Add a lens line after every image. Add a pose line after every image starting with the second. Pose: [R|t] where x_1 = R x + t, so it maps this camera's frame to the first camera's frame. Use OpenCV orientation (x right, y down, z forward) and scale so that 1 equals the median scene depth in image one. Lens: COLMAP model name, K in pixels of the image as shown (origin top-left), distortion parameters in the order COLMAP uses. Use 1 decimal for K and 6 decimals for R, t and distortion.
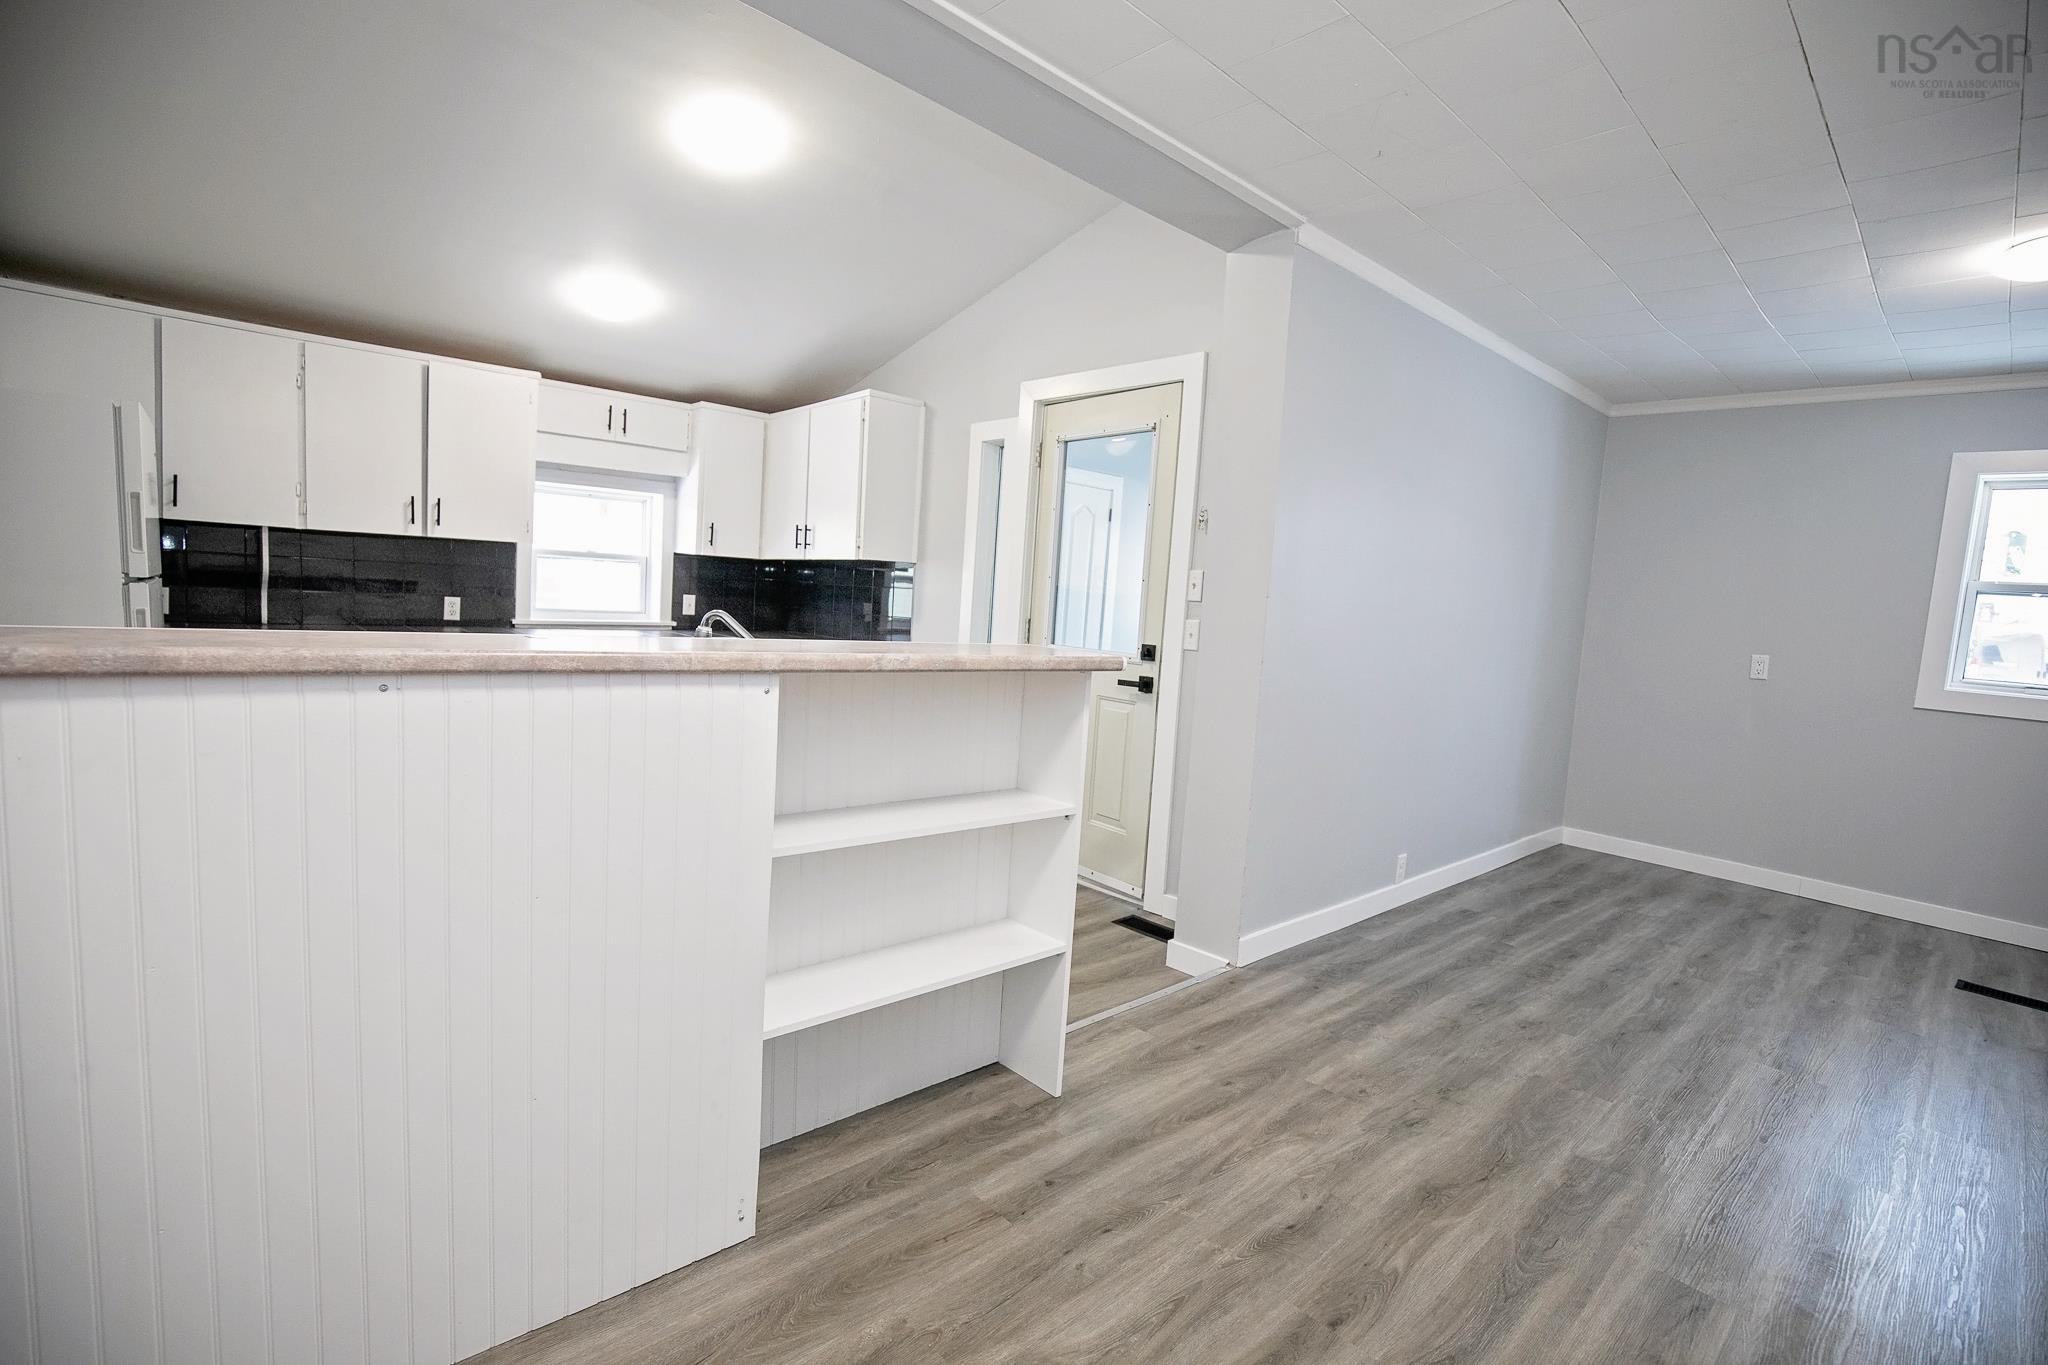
lens RADIAL K [[936.1, 0, 1032.0], [0, 936.1, 702.3], [0, 0, 1]] dist [-0.032726, 0.004258]
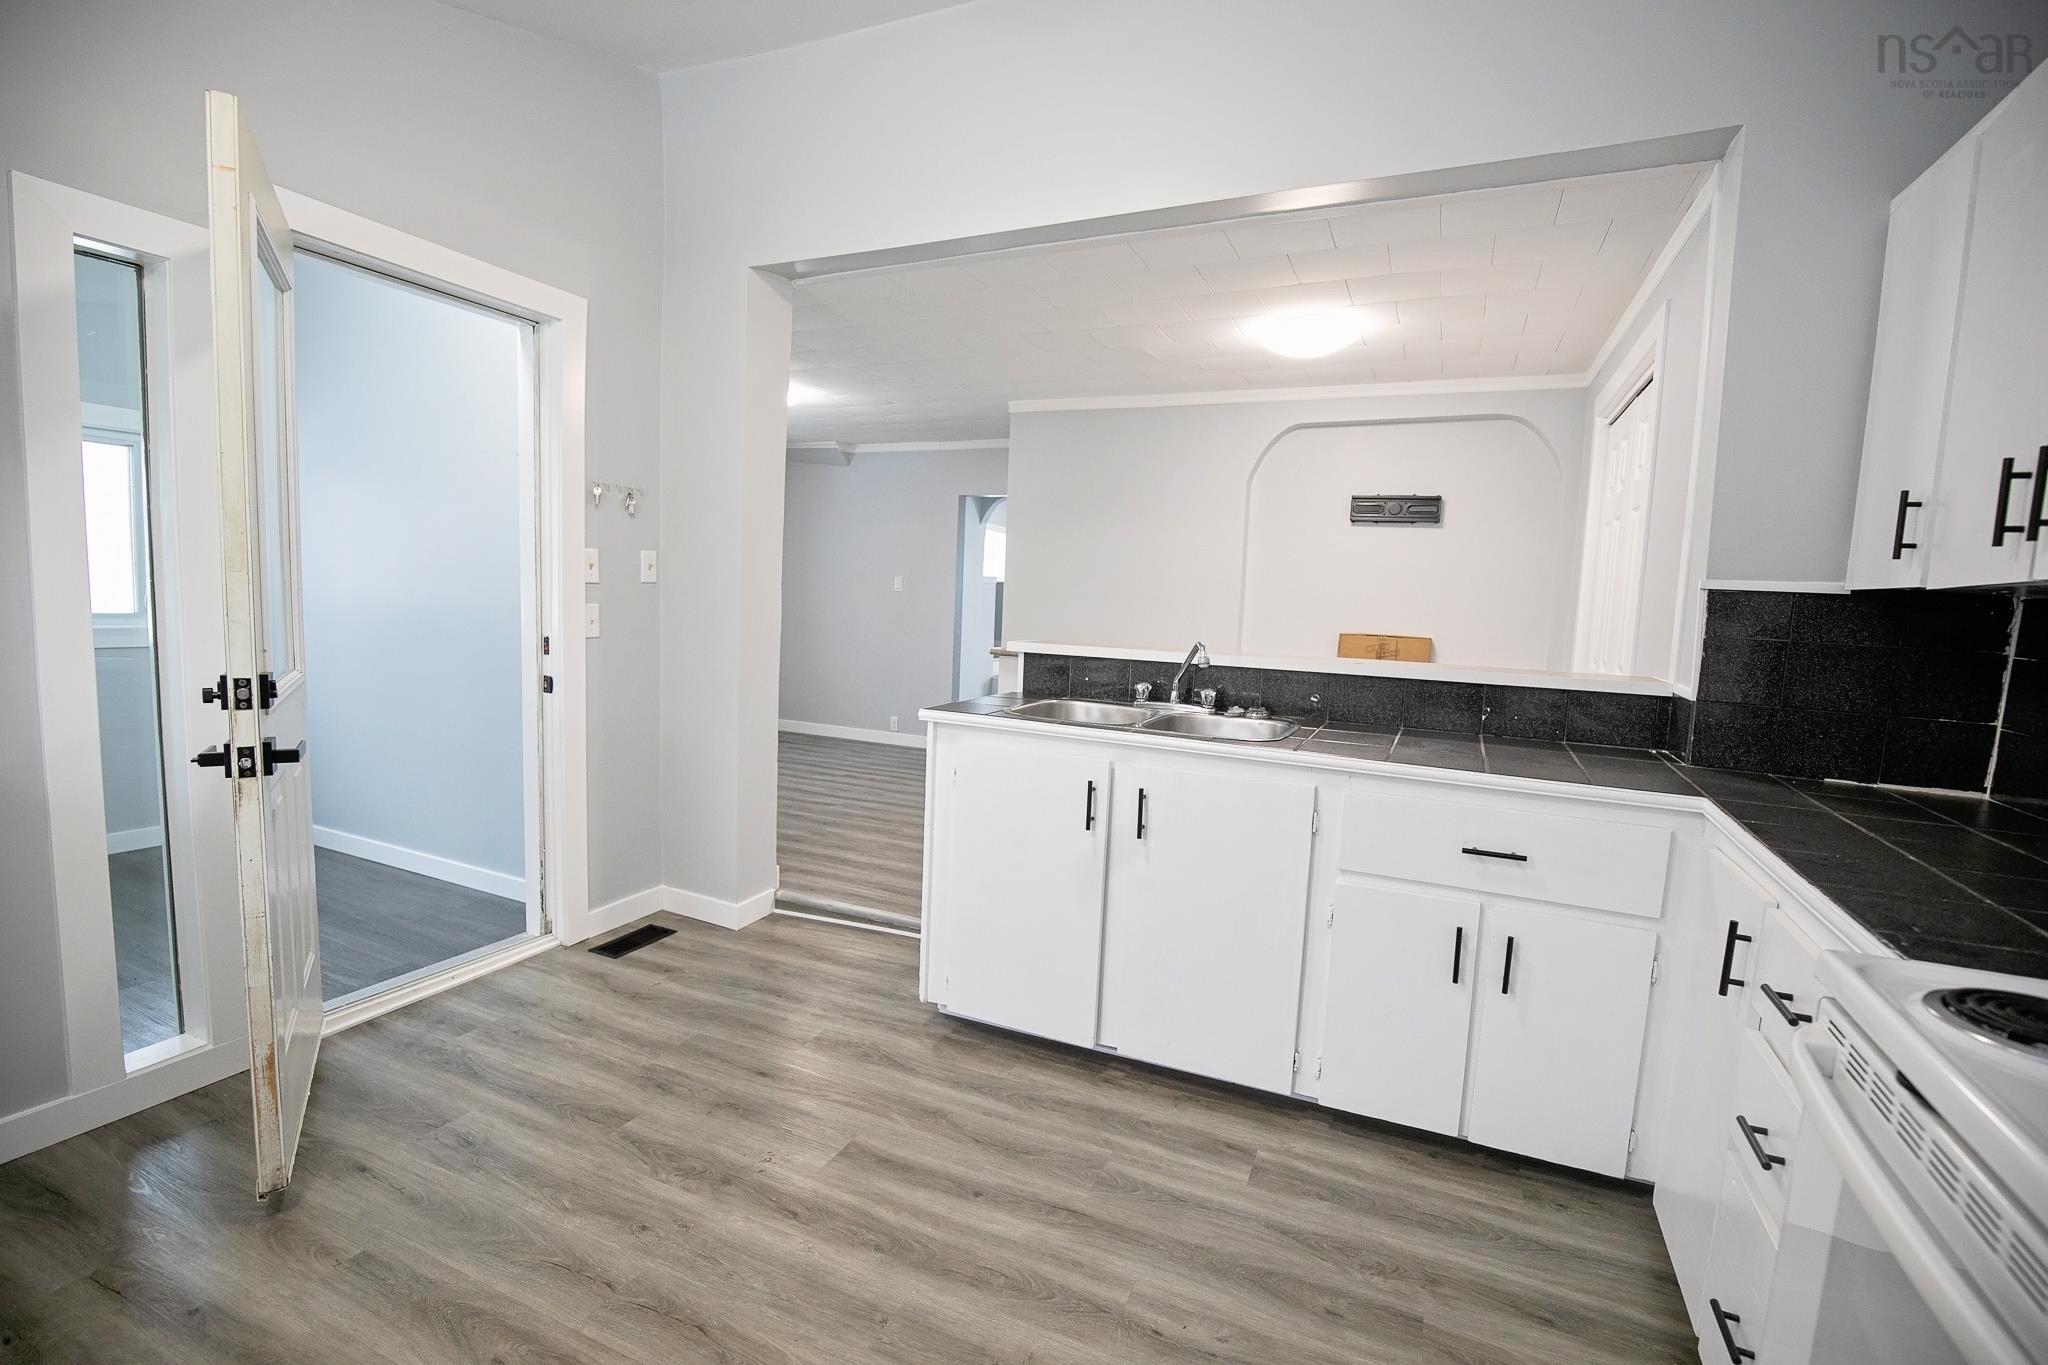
lens RADIAL K [[936.1, 0, 1032.4], [0, 936.1, 691.5], [0, 0, 1]] dist [-0.032726, 0.004258]
pose [[-0.396319, -0.176338, 0.901019, -0.729039], [0.035316, 0.977728, 0.206884, -0.156862], [-0.917433, 0.113813, -0.381265, 0.861474]]
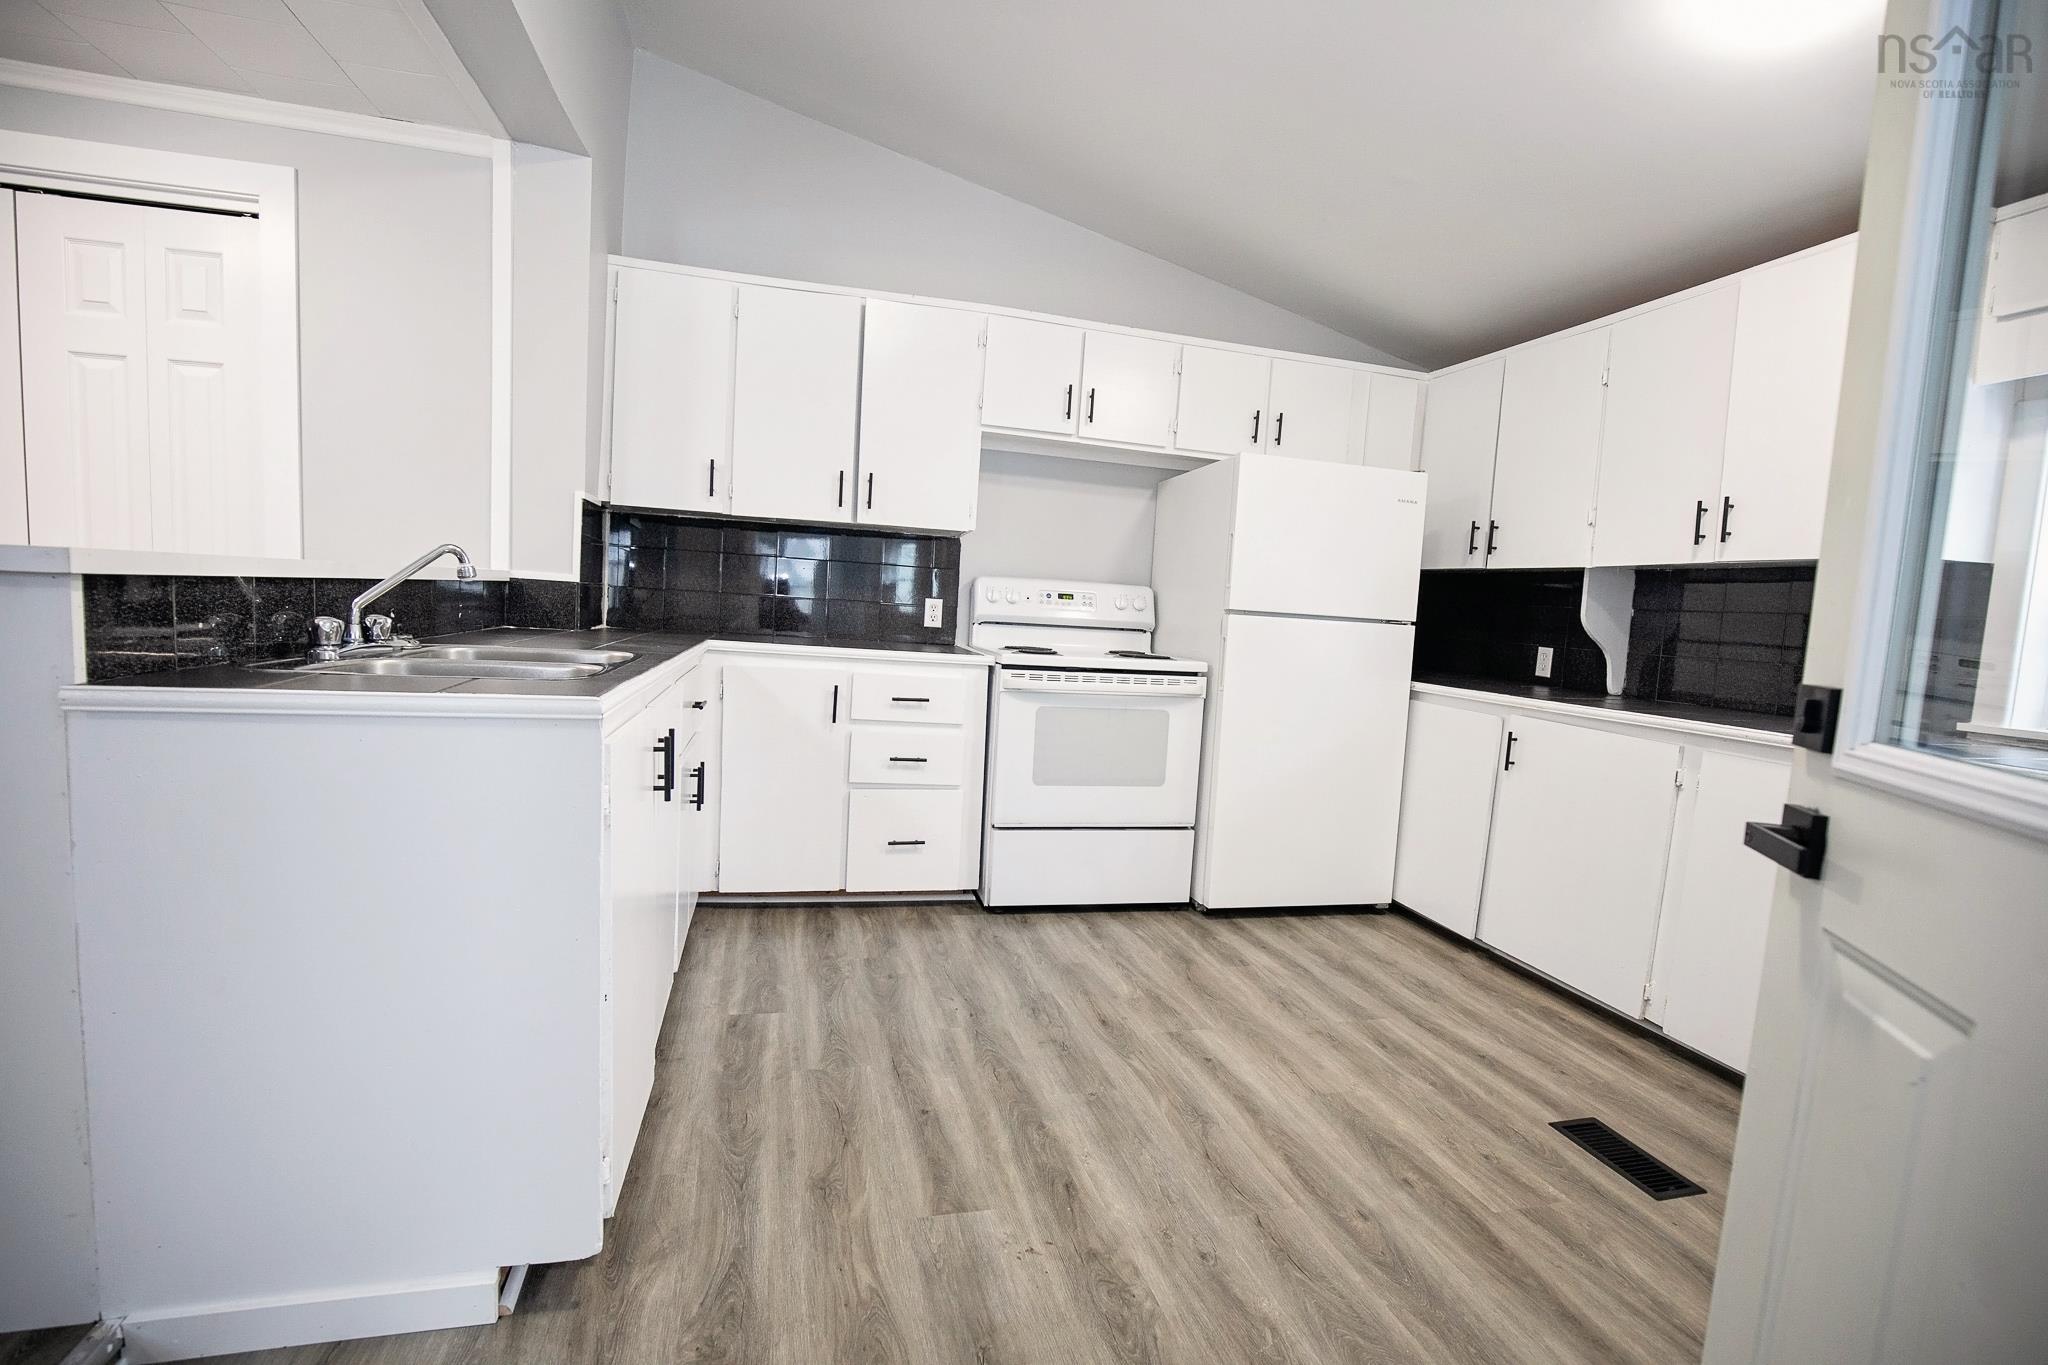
lens RADIAL K [[936.1, 0, 1029.5], [0, 936.1, 679.2], [0, 0, 1]] dist [-0.032726, 0.004258]
pose [[-0.456218, -0.016604, -0.889713, 0.111649], [-0.183821, 0.980020, 0.075969, -0.070246], [0.870675, 0.198207, -0.450155, 0.959979]]
